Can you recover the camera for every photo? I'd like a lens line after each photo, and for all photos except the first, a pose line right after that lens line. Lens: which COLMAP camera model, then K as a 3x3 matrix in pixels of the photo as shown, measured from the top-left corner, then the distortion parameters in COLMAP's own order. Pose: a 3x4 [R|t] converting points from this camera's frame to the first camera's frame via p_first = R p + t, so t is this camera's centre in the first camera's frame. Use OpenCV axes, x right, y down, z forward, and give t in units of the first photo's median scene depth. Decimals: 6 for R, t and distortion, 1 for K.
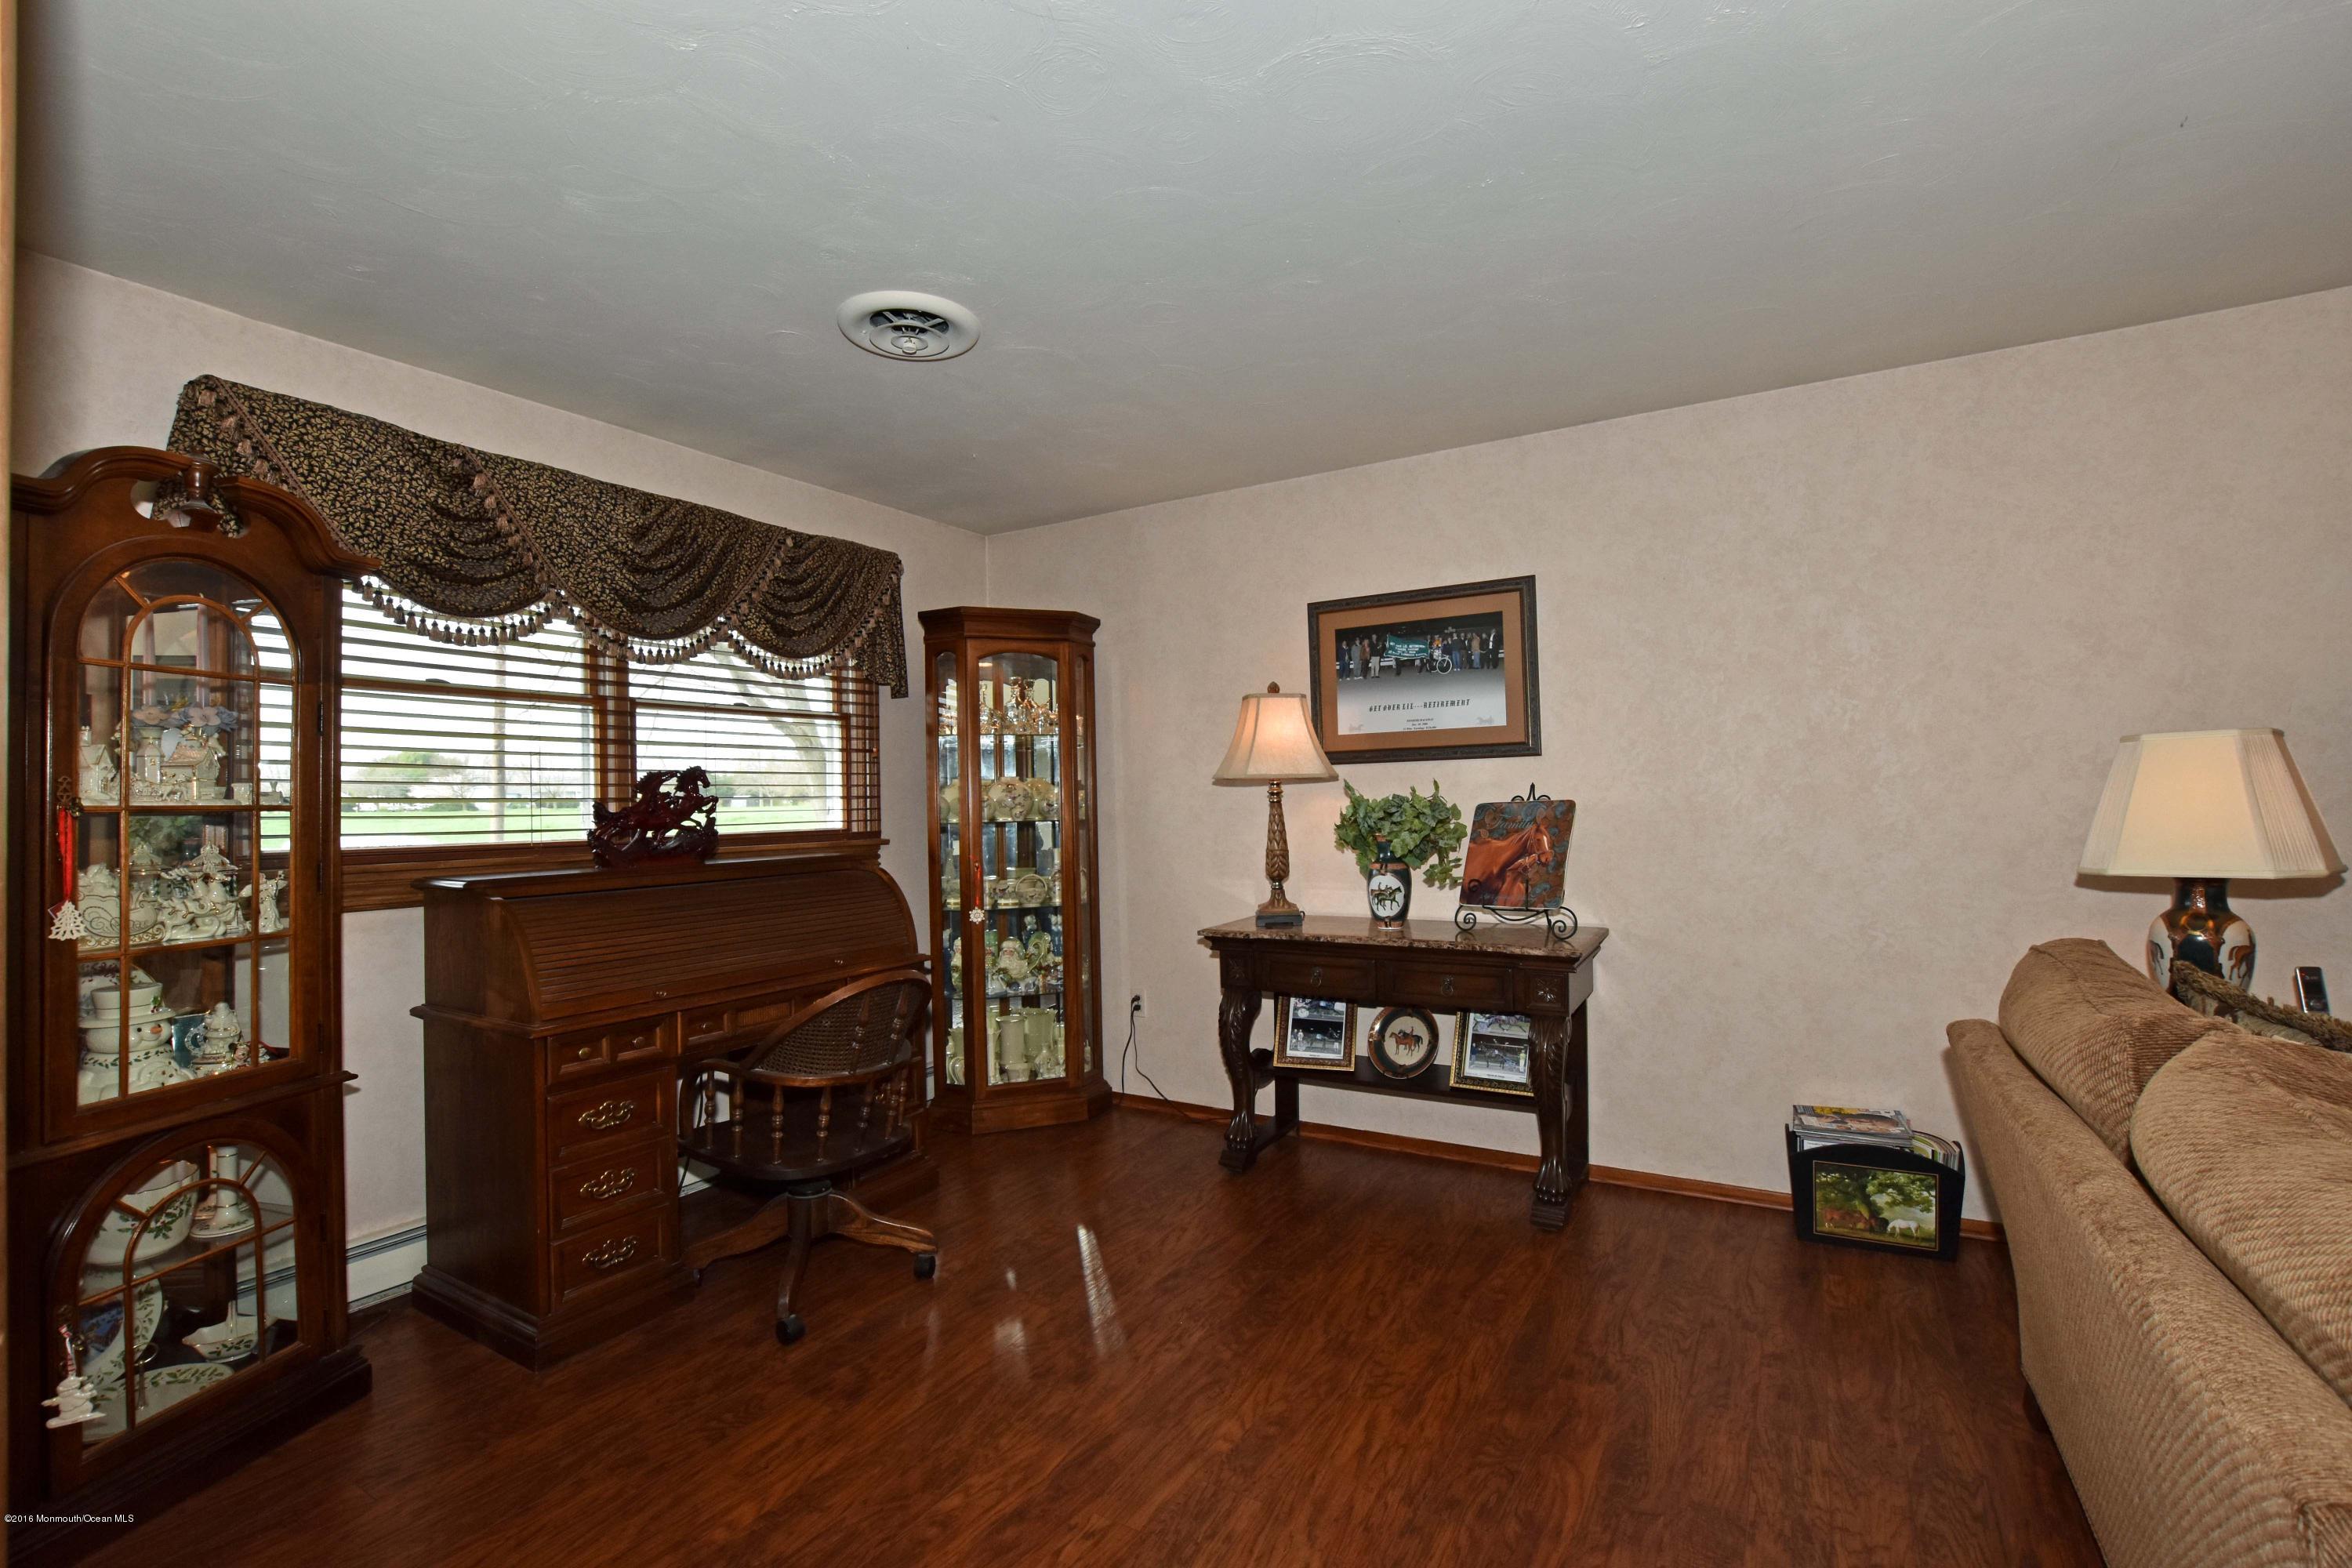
lens RADIAL K [[1044.9, 0, 1176.0], [0, 1044.9, 784.0], [0, 0, 1]] dist [-0.026513, 0.000799]
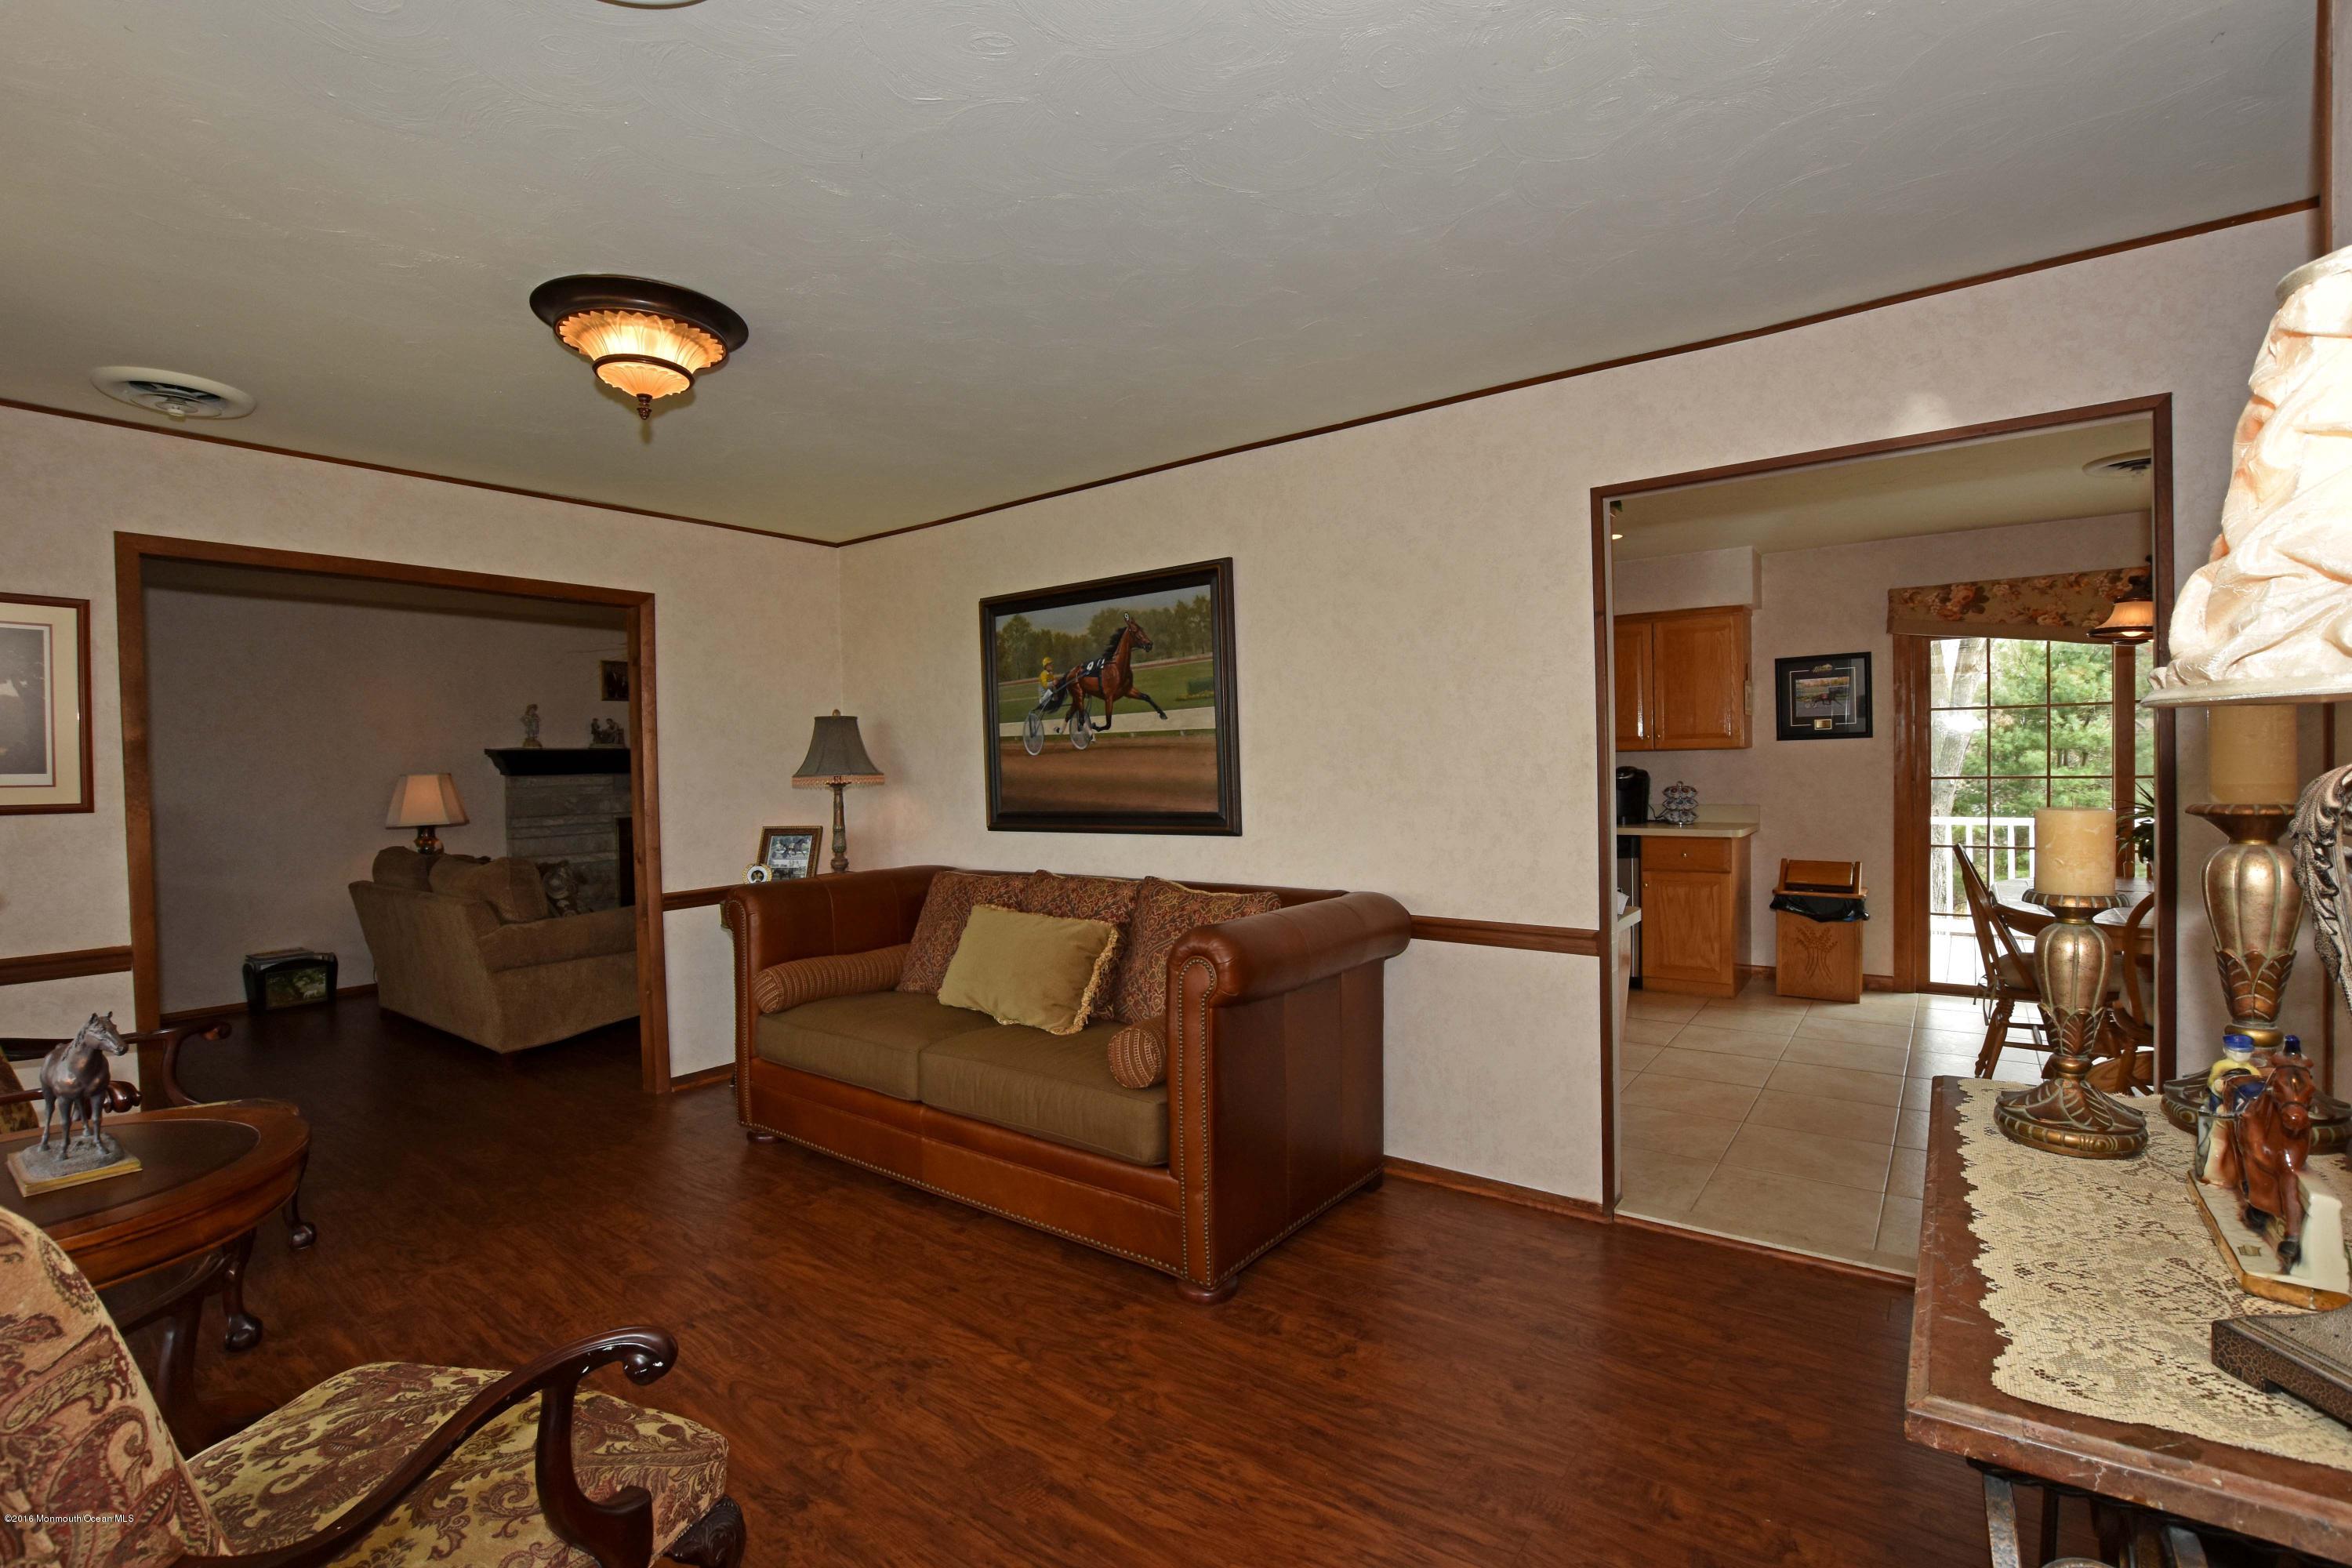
lens RADIAL K [[1044.9, 0, 1176.0], [0, 1044.9, 784.0], [0, 0, 1]] dist [-0.026513, 0.000799]
pose [[0.121952, 0.000162, 0.992536, -1.188625], [0.012324, 0.999923, -0.001678, 0.005693], [-0.992459, 0.012436, 0.121941, -1.065736]]
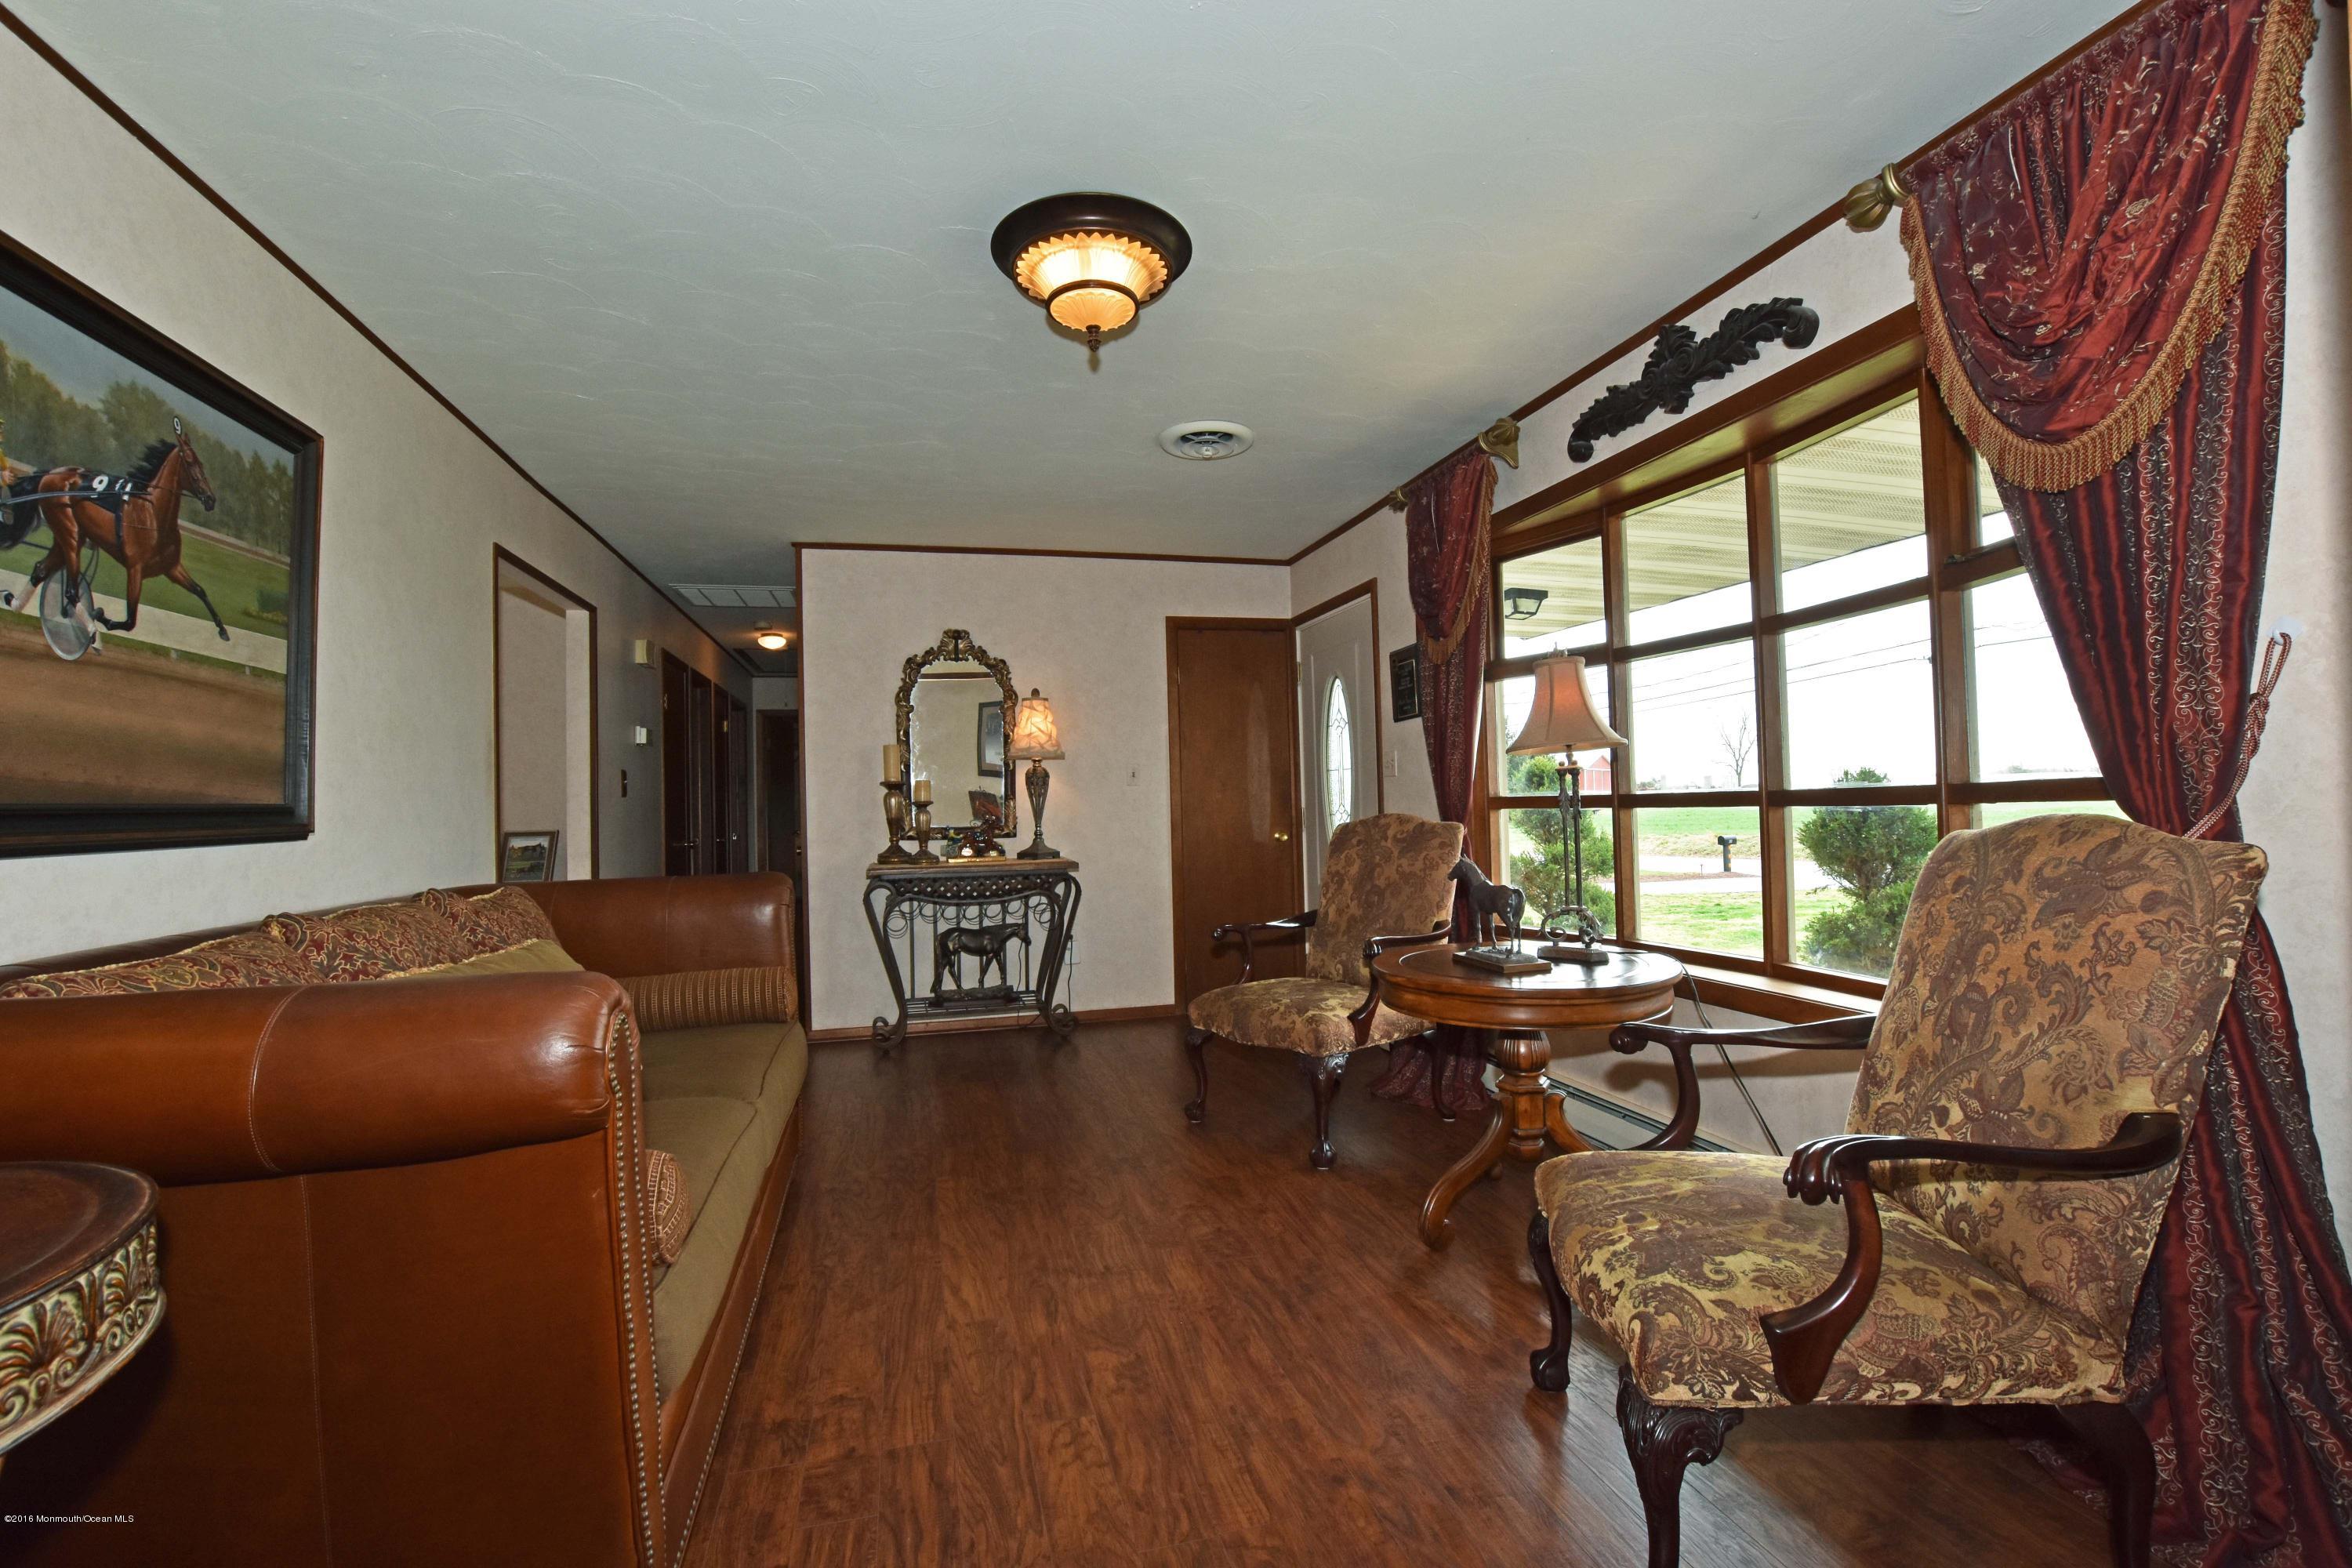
lens RADIAL K [[1044.9, 0, 1176.0], [0, 1044.9, 784.0], [0, 0, 1]] dist [-0.026513, 0.000799]
pose [[-0.712324, 0.026366, -0.701356, 2.762524], [0.046289, 0.998883, -0.009462, 0.172615], [0.700323, -0.039205, -0.712749, 2.369878]]
